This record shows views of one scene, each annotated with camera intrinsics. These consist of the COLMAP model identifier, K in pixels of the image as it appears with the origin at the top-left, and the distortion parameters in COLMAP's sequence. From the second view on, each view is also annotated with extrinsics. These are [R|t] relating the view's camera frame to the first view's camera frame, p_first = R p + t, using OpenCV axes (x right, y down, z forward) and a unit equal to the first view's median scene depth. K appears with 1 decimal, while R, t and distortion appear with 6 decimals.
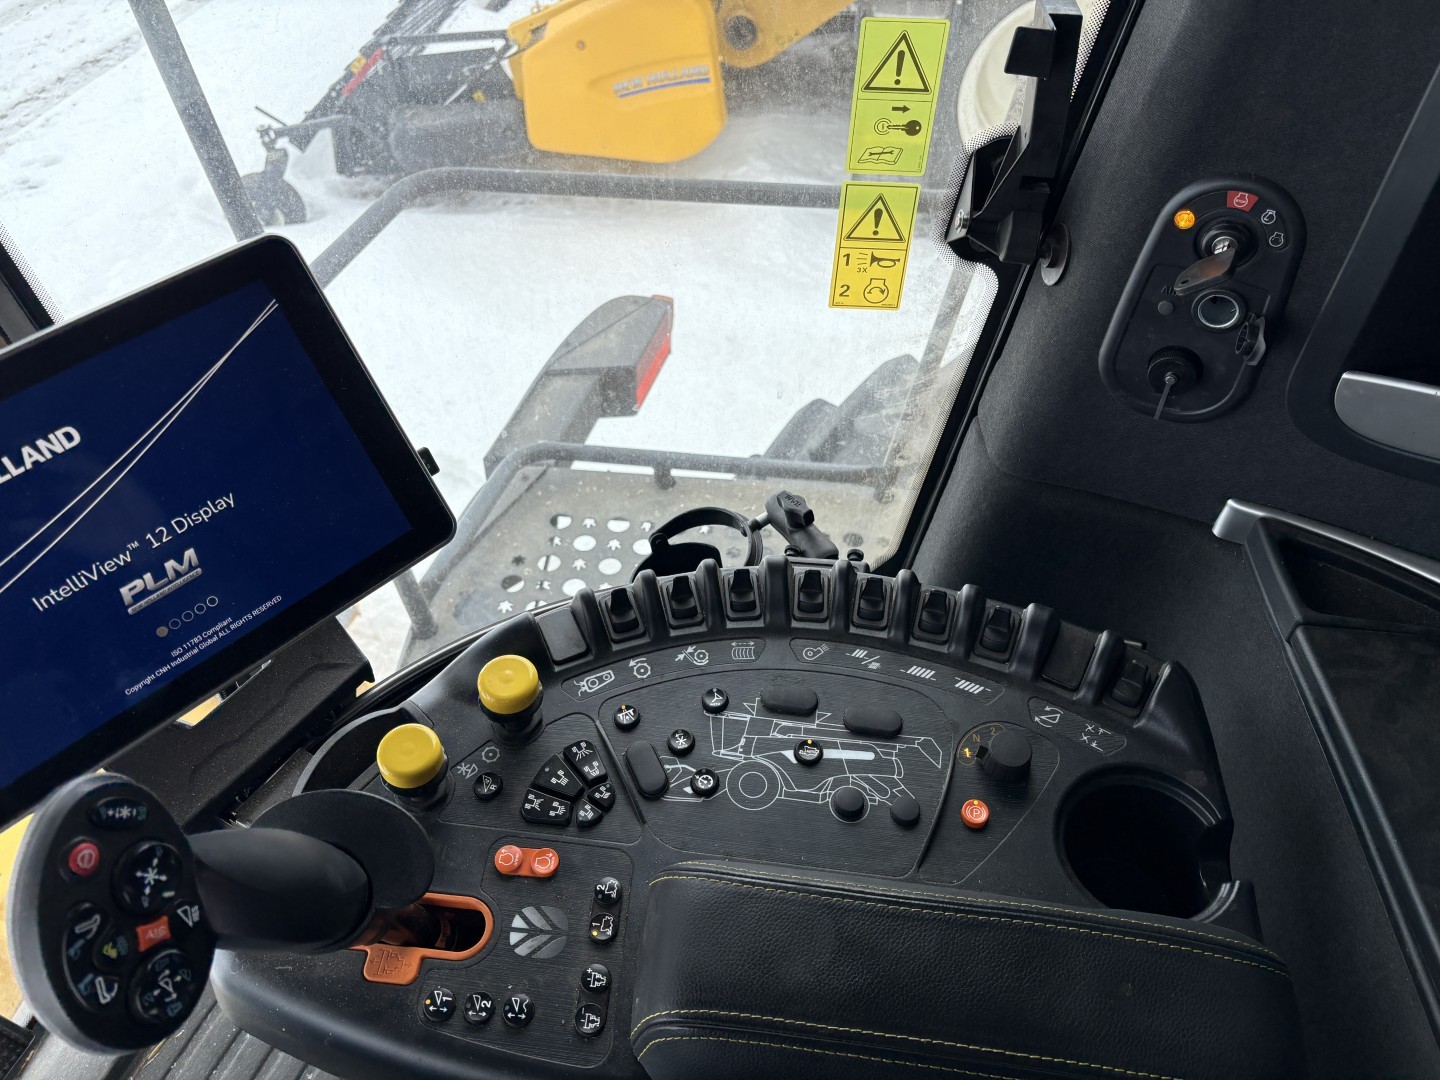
lens RADIAL K [[1091.3, 0, 721.6], [0, 1091.3, 553.0], [0, 0, 1]] dist [0.010797, 0.002185]
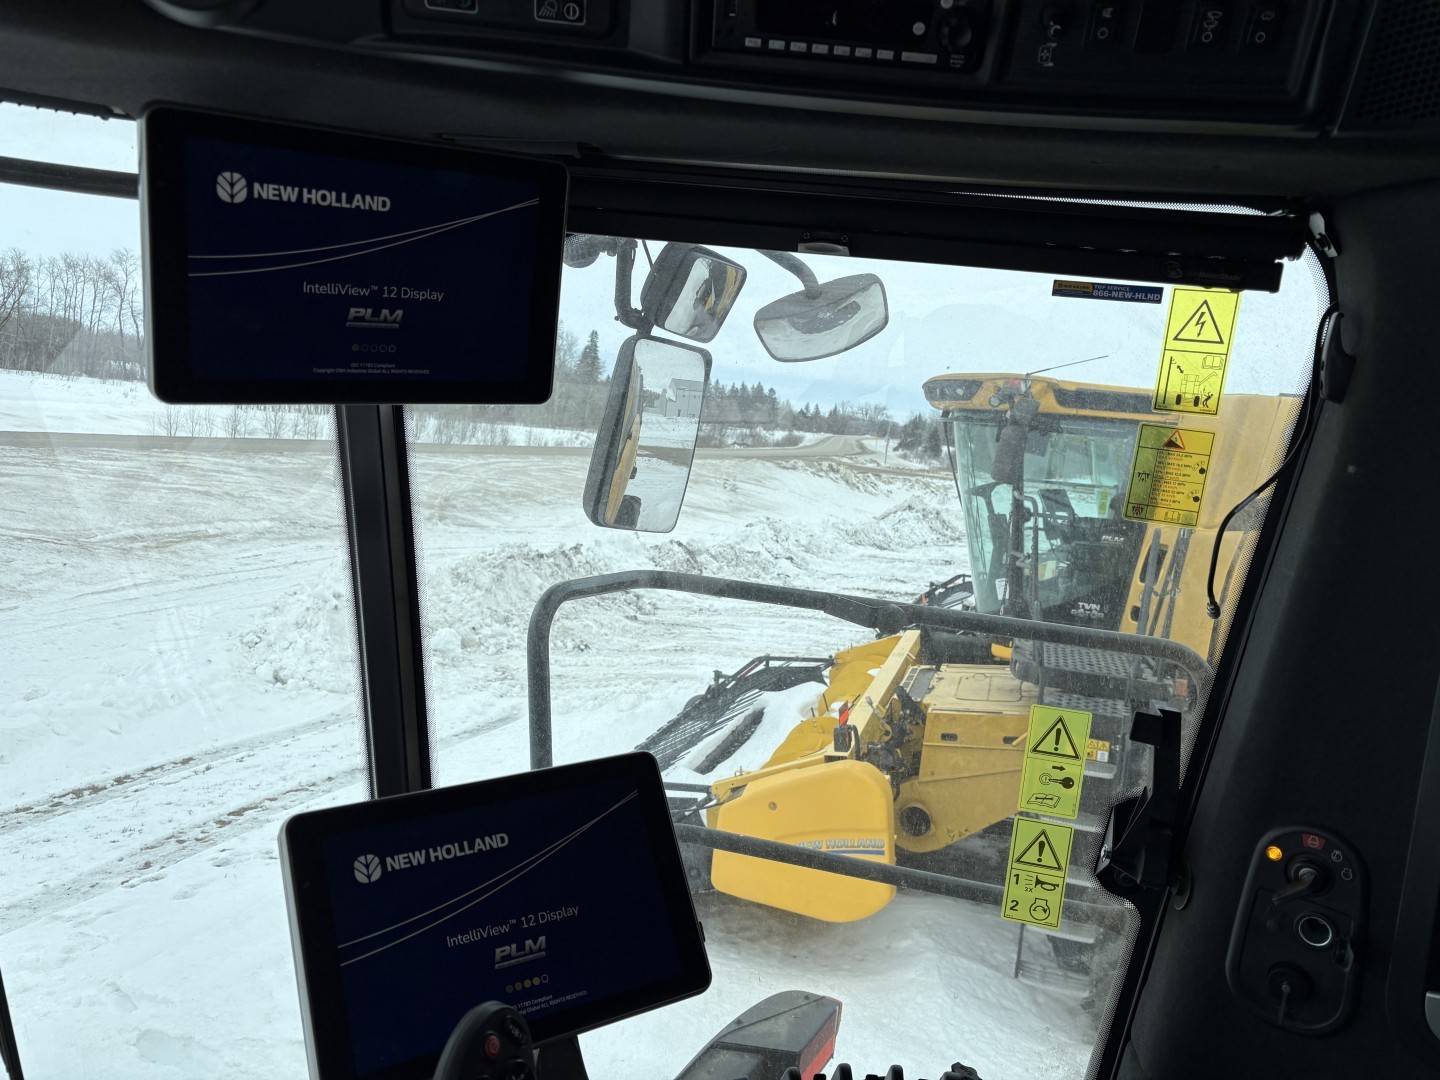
lens RADIAL K [[1091.3, 0, 716.2], [0, 1091.3, 546.1], [0, 0, 1]] dist [0.010797, 0.002185]
pose [[0.978119, 0.098597, -0.183198, -0.037462], [-0.192879, 0.759809, -0.620877, 0.322843], [0.077979, 0.642627, 0.762201, -0.286225]]
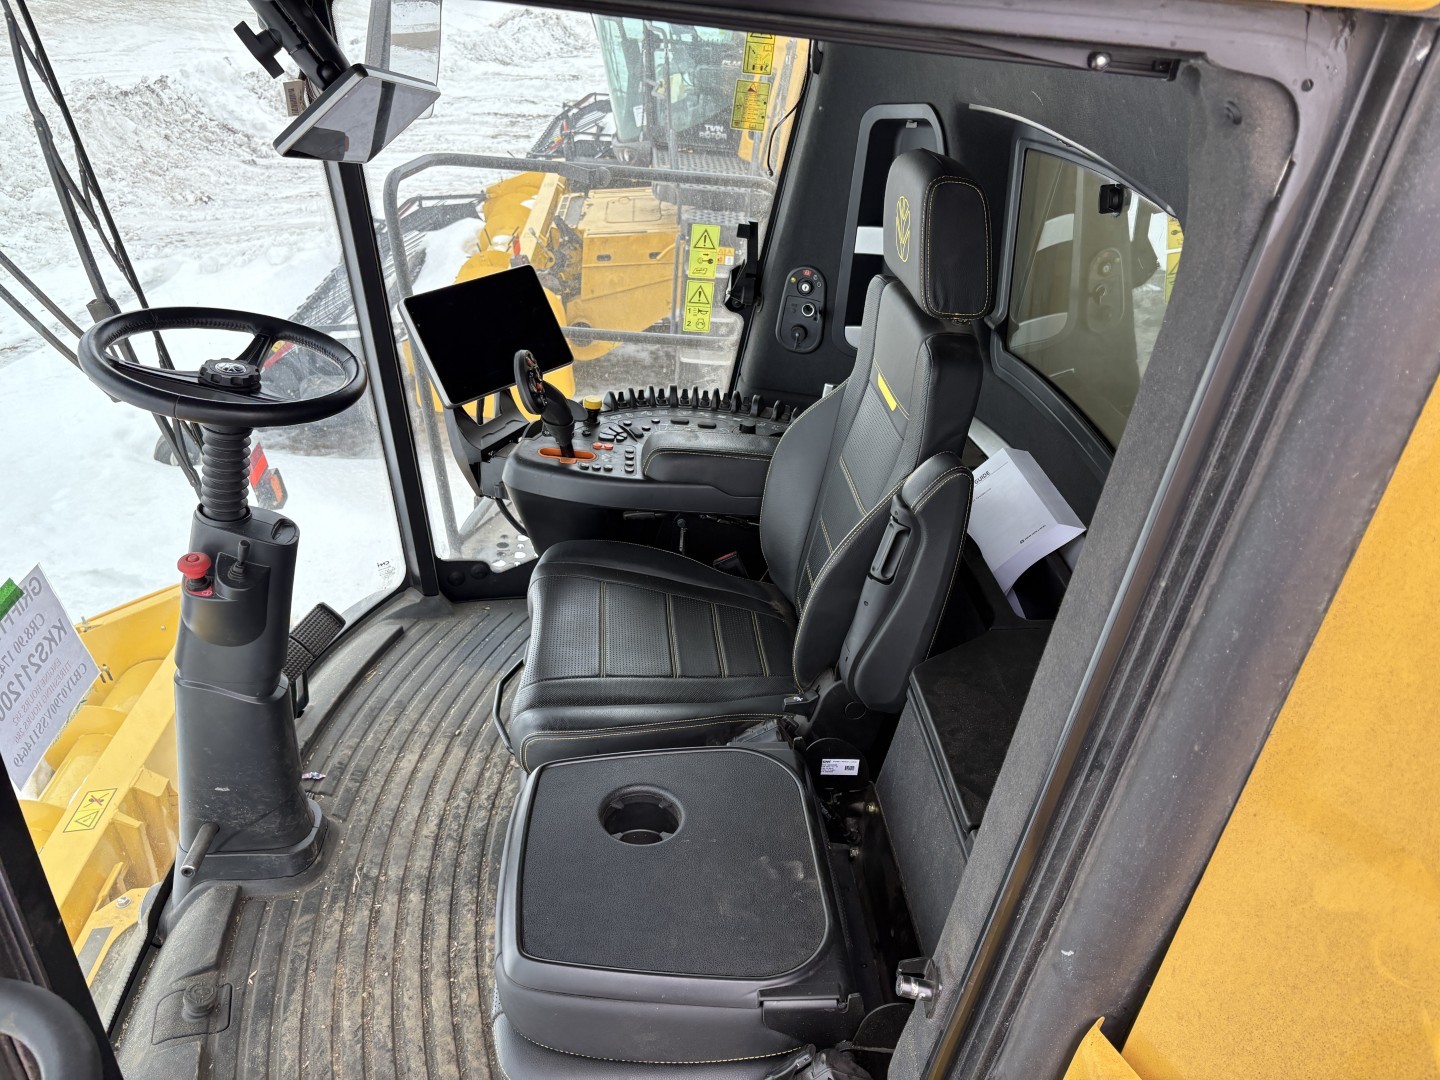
lens RADIAL K [[1091.3, 0, 709.0], [0, 1091.3, 573.8], [0, 0, 1]] dist [0.010797, 0.002185]
pose [[0.988299, -0.009340, 0.152245, -0.276558], [0.048097, 0.966284, -0.252945, 1.131956], [-0.144749, 0.257308, 0.955427, -1.548997]]
